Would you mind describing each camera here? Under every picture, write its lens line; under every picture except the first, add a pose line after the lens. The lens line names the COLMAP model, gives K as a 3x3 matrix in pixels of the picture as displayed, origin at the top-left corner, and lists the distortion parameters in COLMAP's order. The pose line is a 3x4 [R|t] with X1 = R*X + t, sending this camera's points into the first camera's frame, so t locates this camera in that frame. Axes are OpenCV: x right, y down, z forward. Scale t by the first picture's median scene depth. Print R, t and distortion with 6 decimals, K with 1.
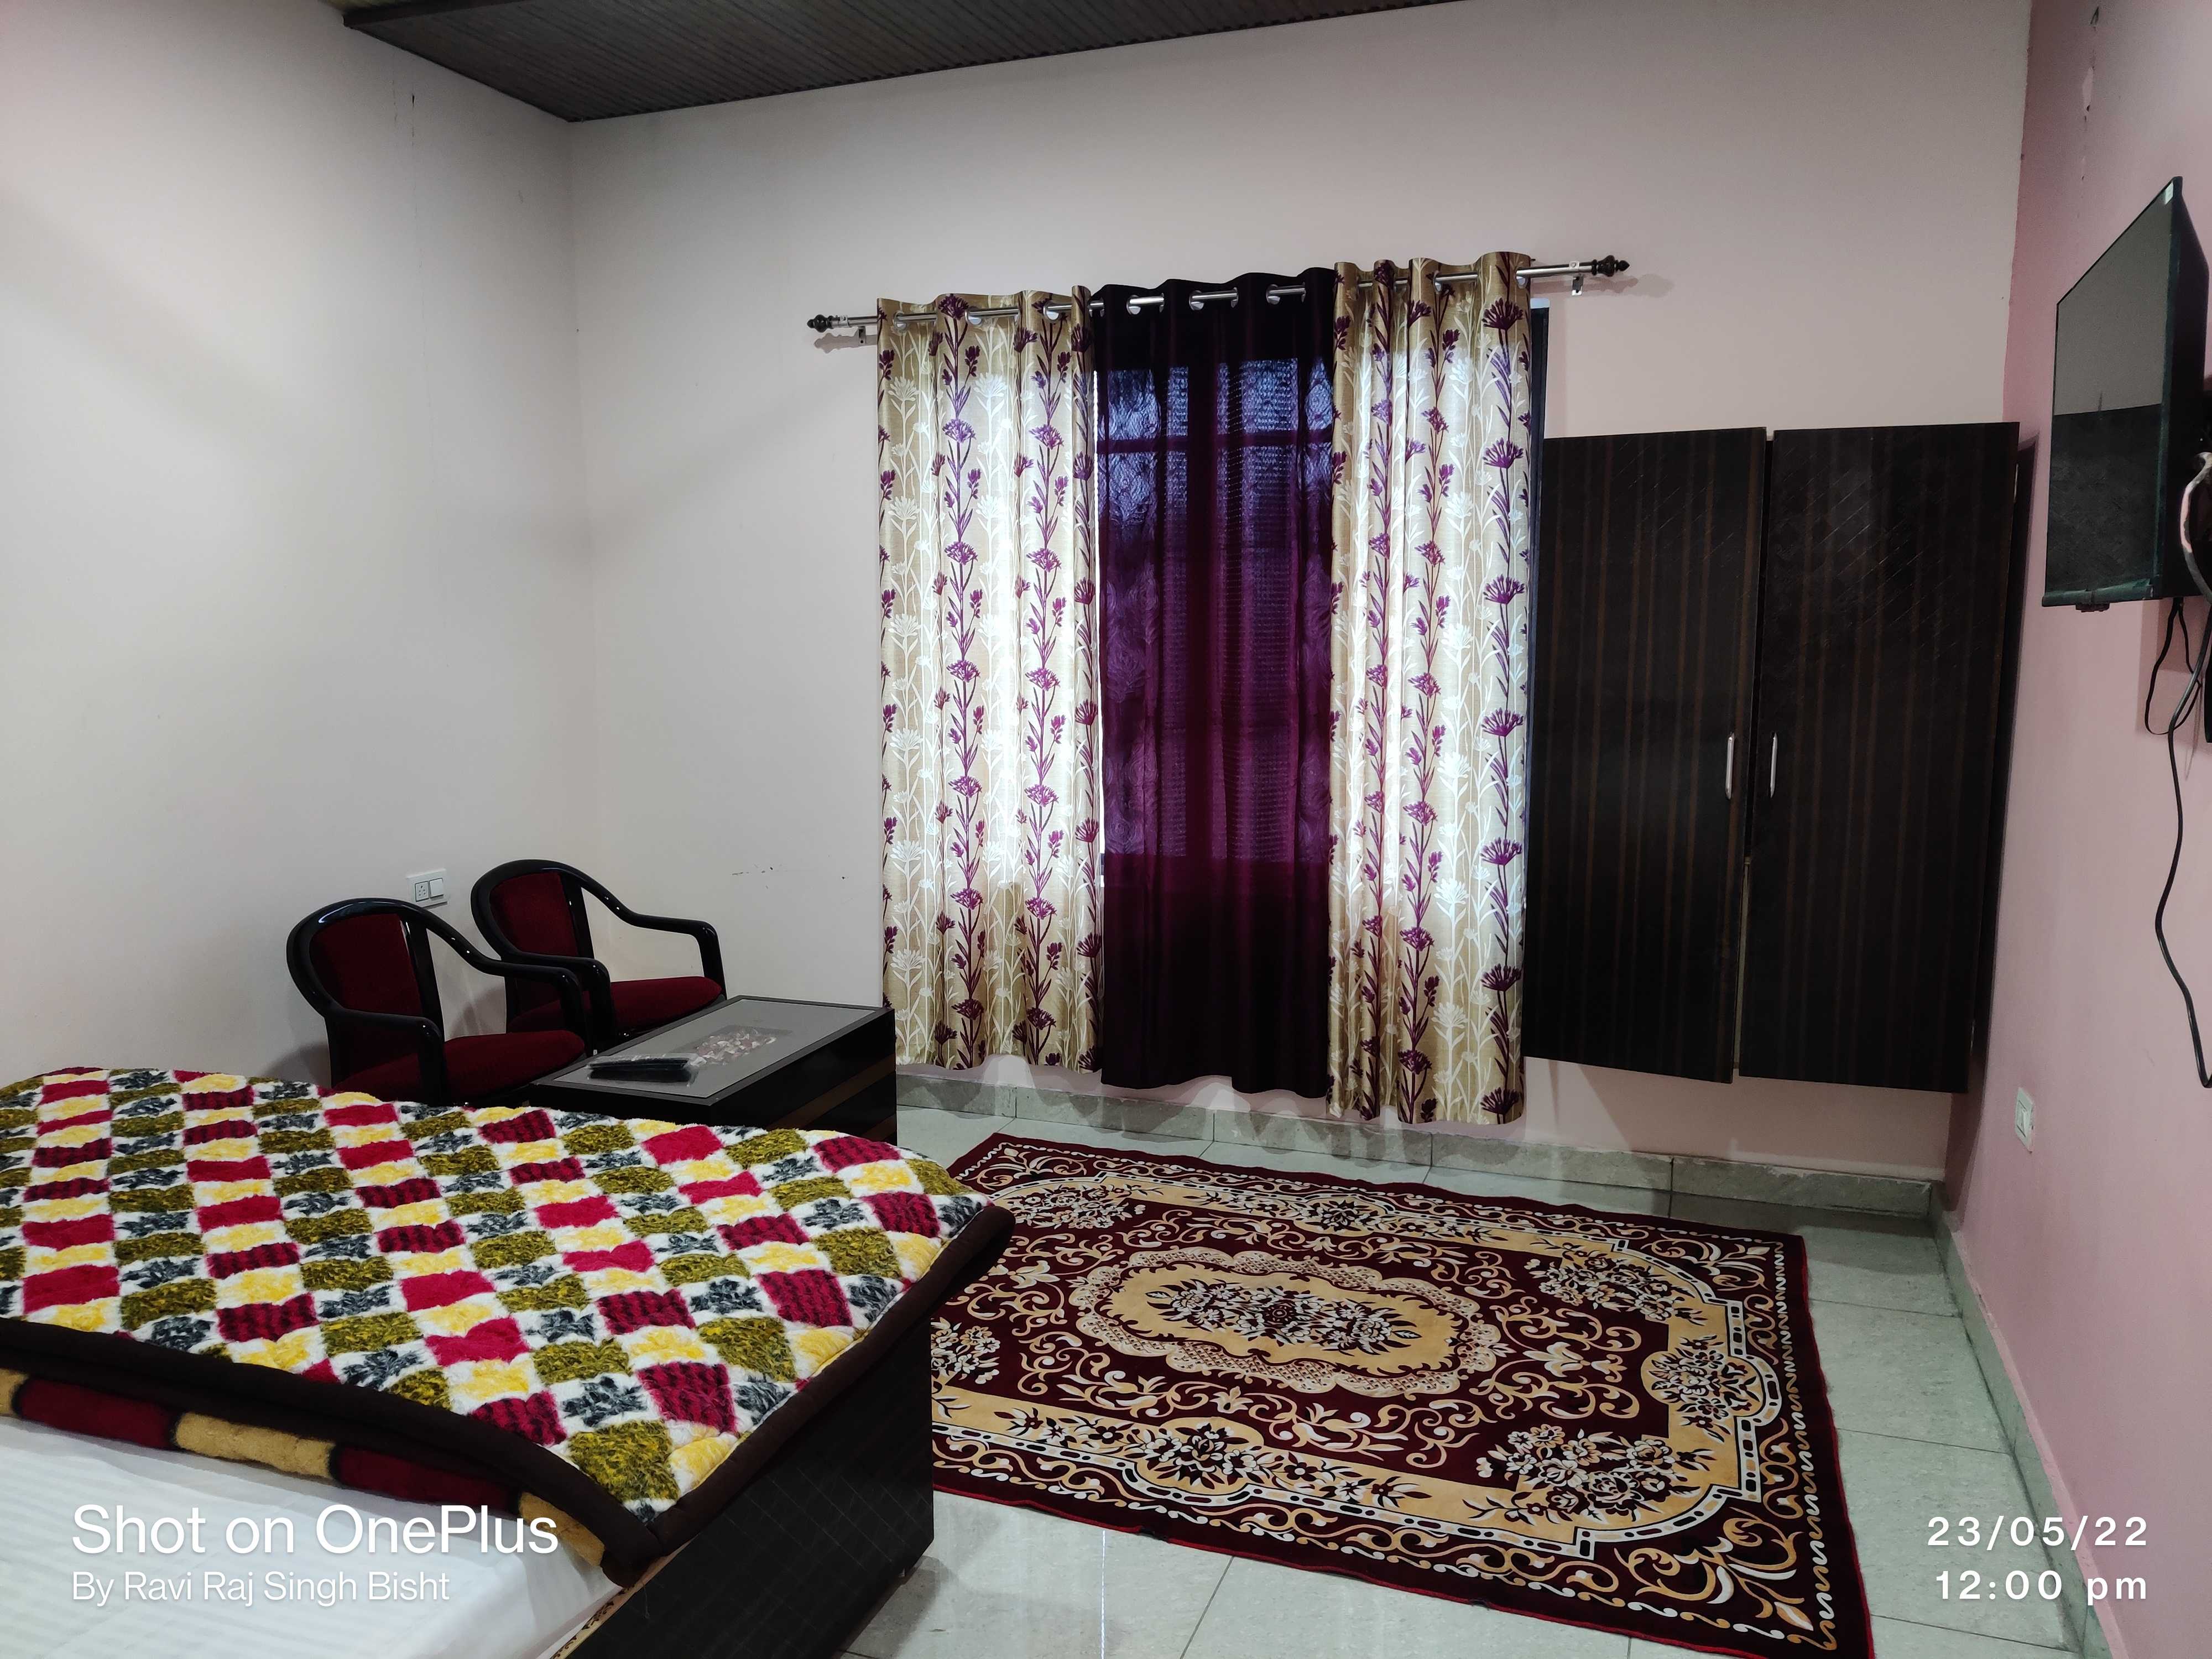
lens RADIAL K [[1530.5, 0, 1106.0], [0, 1530.5, 829.5], [0, 0, 1]] dist [0.067054, -0.001162]
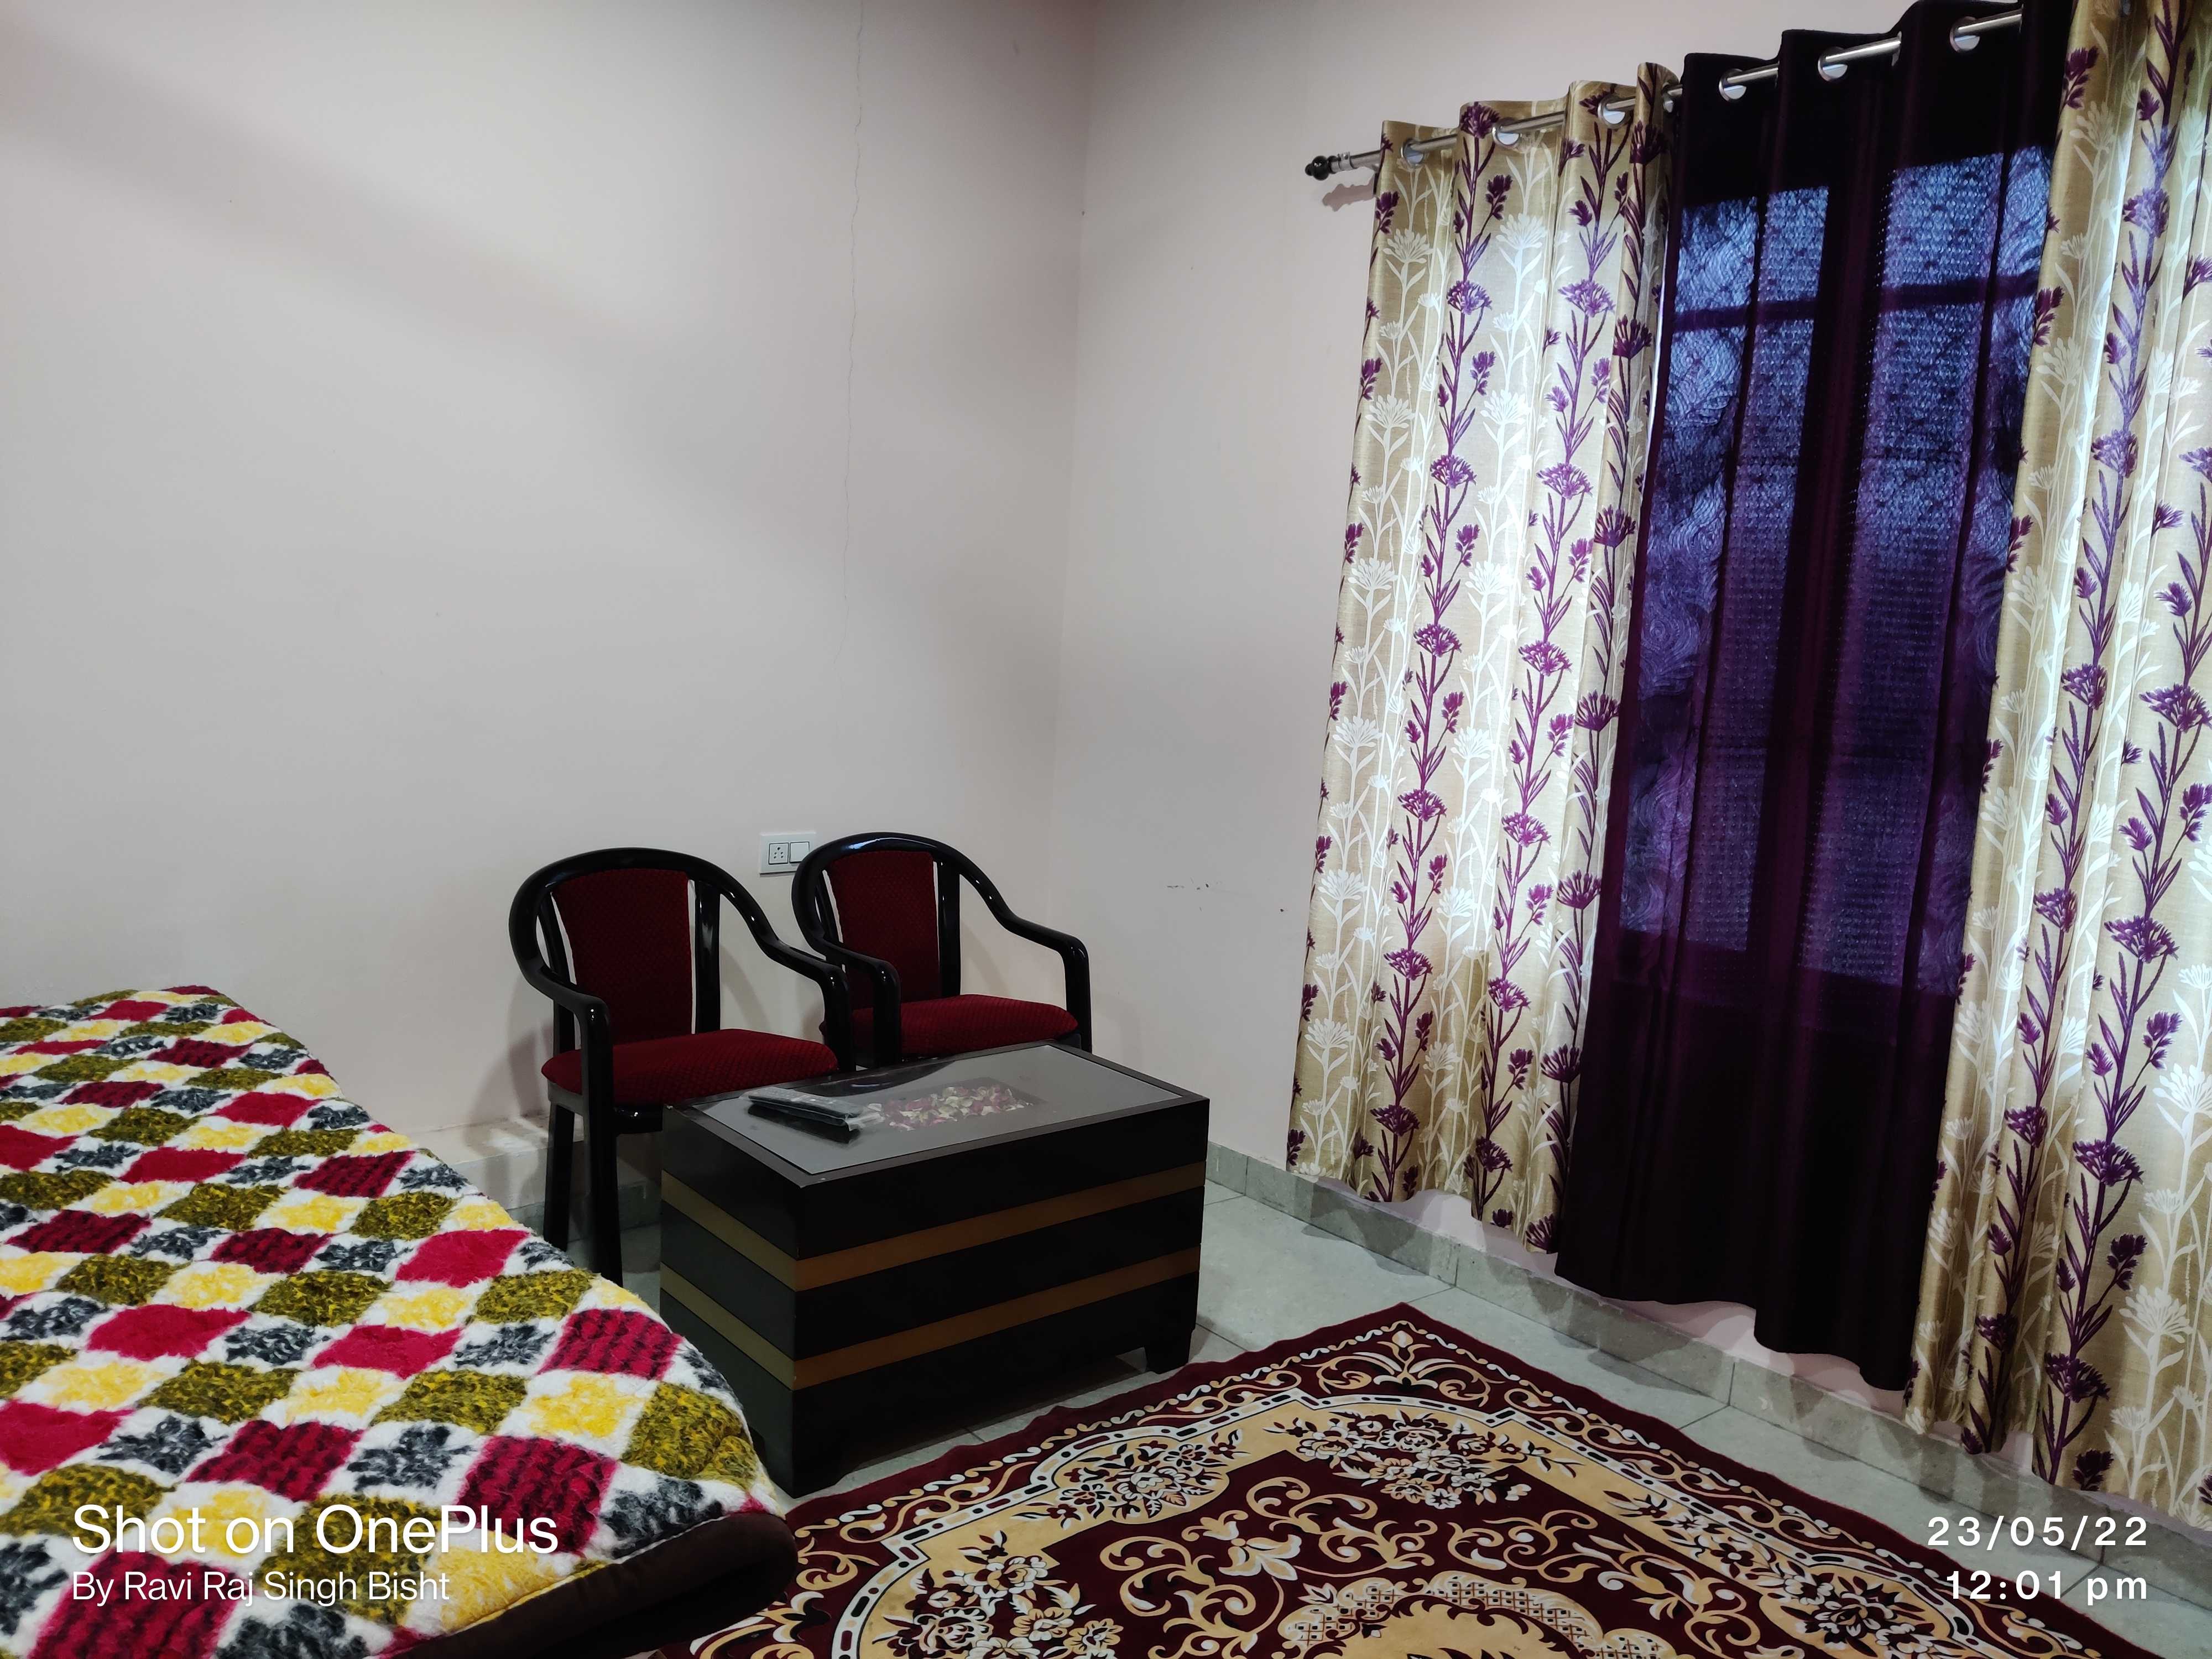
lens RADIAL K [[1636.2, 0, 1106.0], [0, 1636.2, 829.5], [0, 0, 1]] dist [-0.003877, -0.004087]
pose [[0.866374, 0.118567, -0.485116, 0.158981], [-0.126633, 0.991816, 0.016253, -0.011812], [0.483073, 0.047350, 0.874299, 0.299168]]
